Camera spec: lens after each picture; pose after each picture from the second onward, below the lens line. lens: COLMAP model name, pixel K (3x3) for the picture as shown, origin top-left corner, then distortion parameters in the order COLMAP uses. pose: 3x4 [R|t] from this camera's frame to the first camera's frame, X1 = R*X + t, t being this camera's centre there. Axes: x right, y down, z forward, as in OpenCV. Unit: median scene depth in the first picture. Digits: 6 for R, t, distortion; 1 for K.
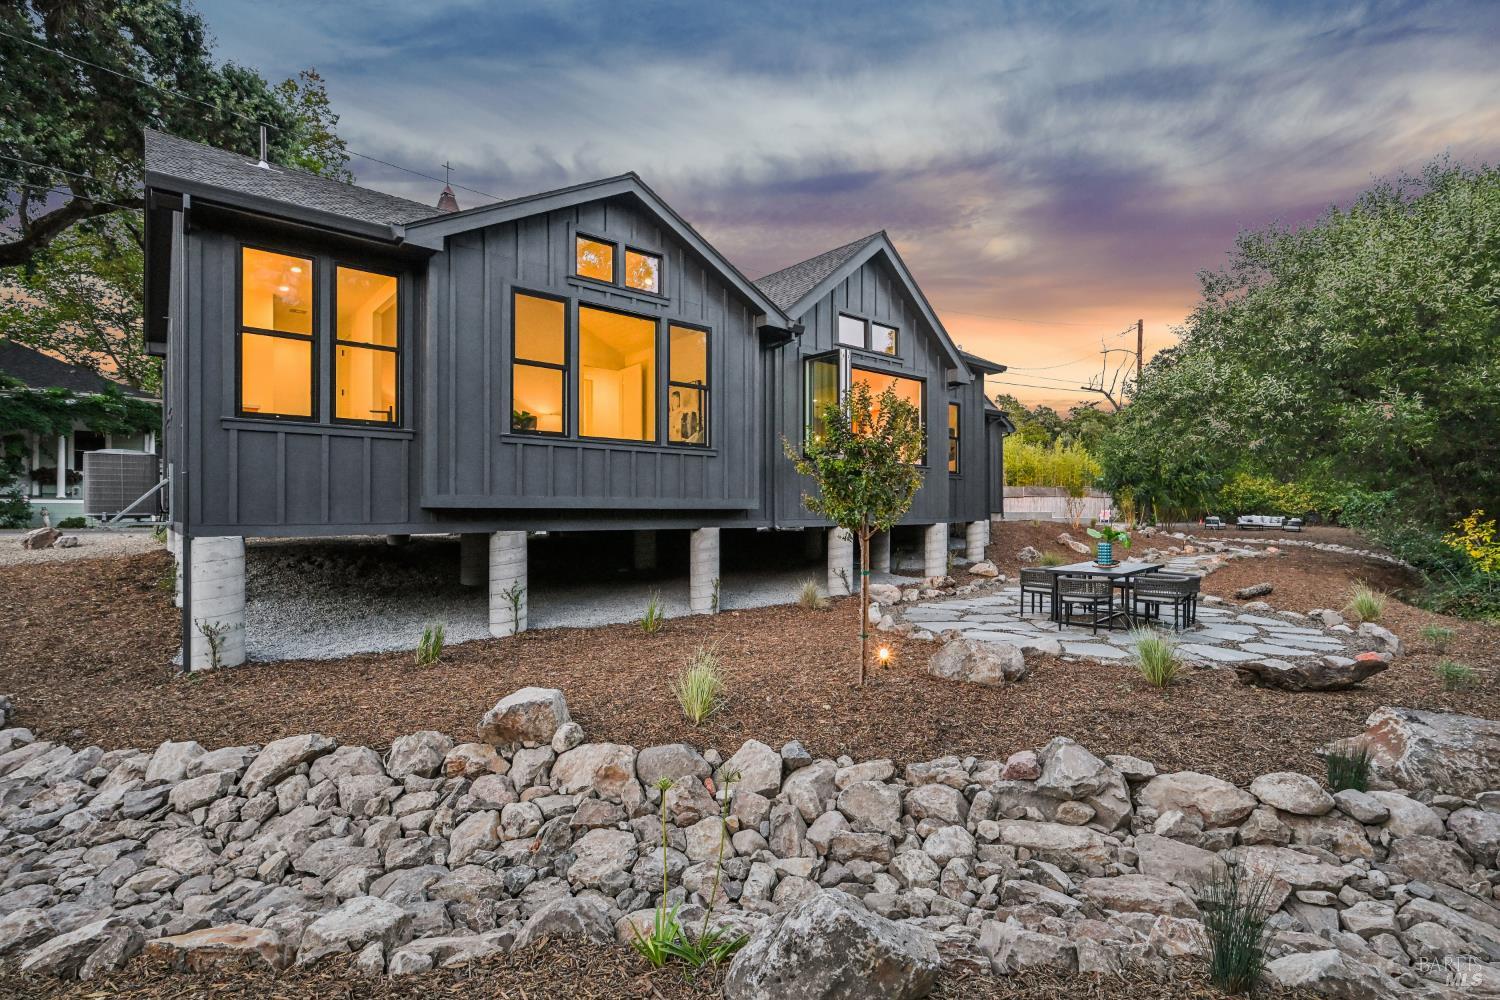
lens RADIAL K [[676.6, 0, 749.0], [0, 676.6, 484.5], [0, 0, 1]] dist [-0.004233, -0.001146]
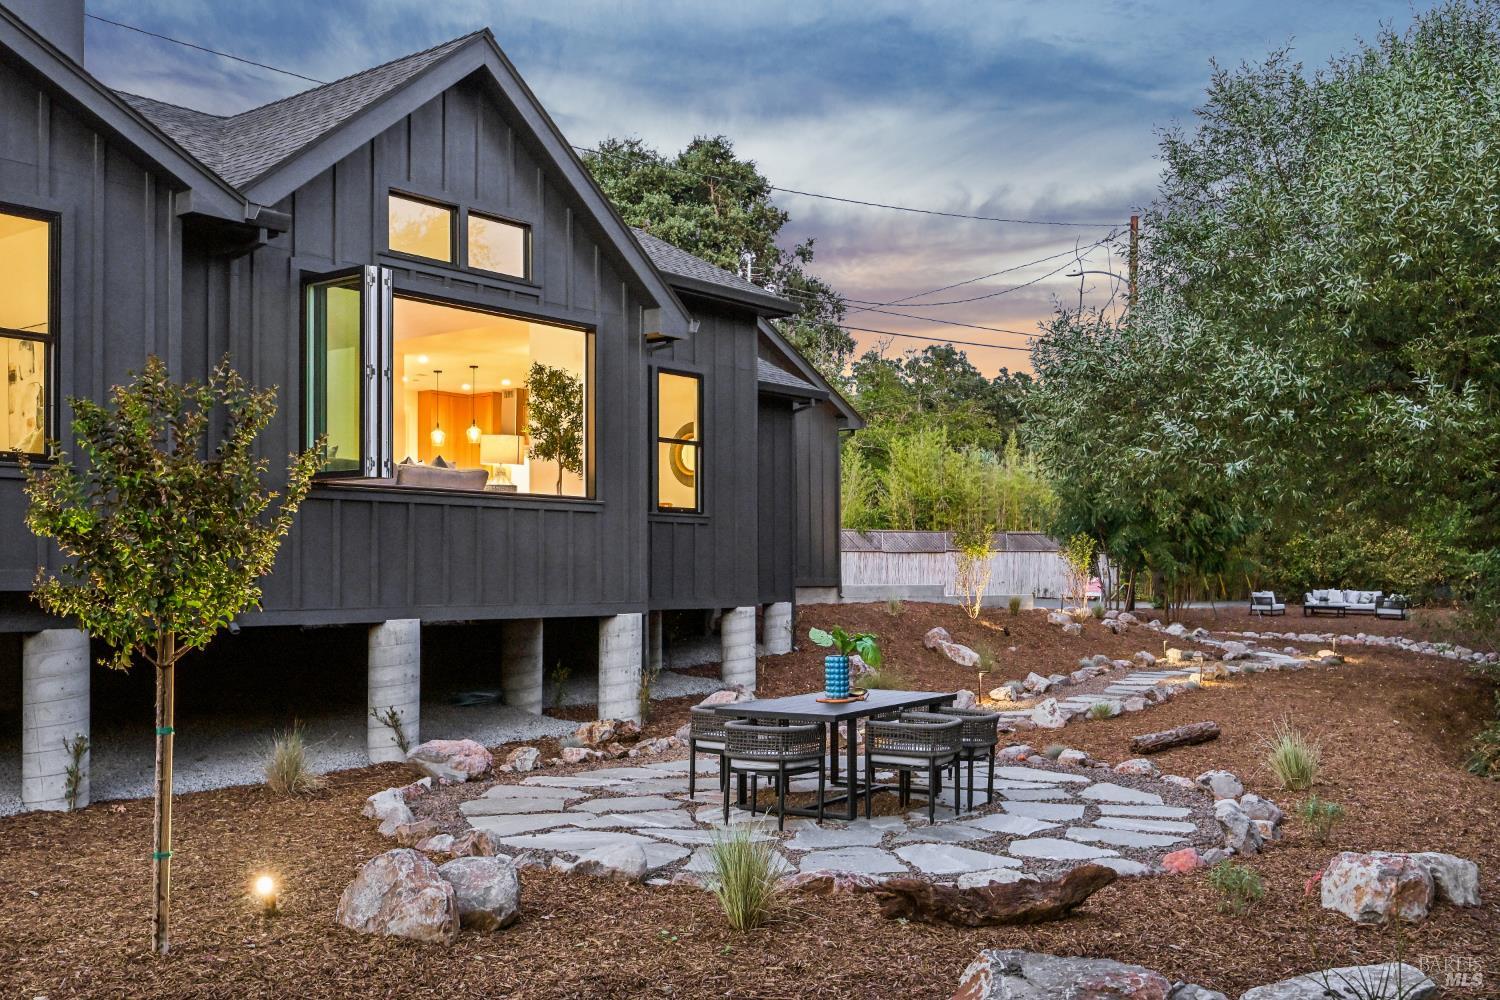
lens RADIAL K [[1426.0, 0, 750.8], [0, 1426.0, 514.4], [0, 0, 1]] dist [-0.022822, 0.000000]
pose [[0.978354, 0.012974, 0.206530, 0.155584], [-0.012719, 0.999916, -0.002563, -0.015571], [-0.206546, -0.000120, 0.978437, -0.059814]]
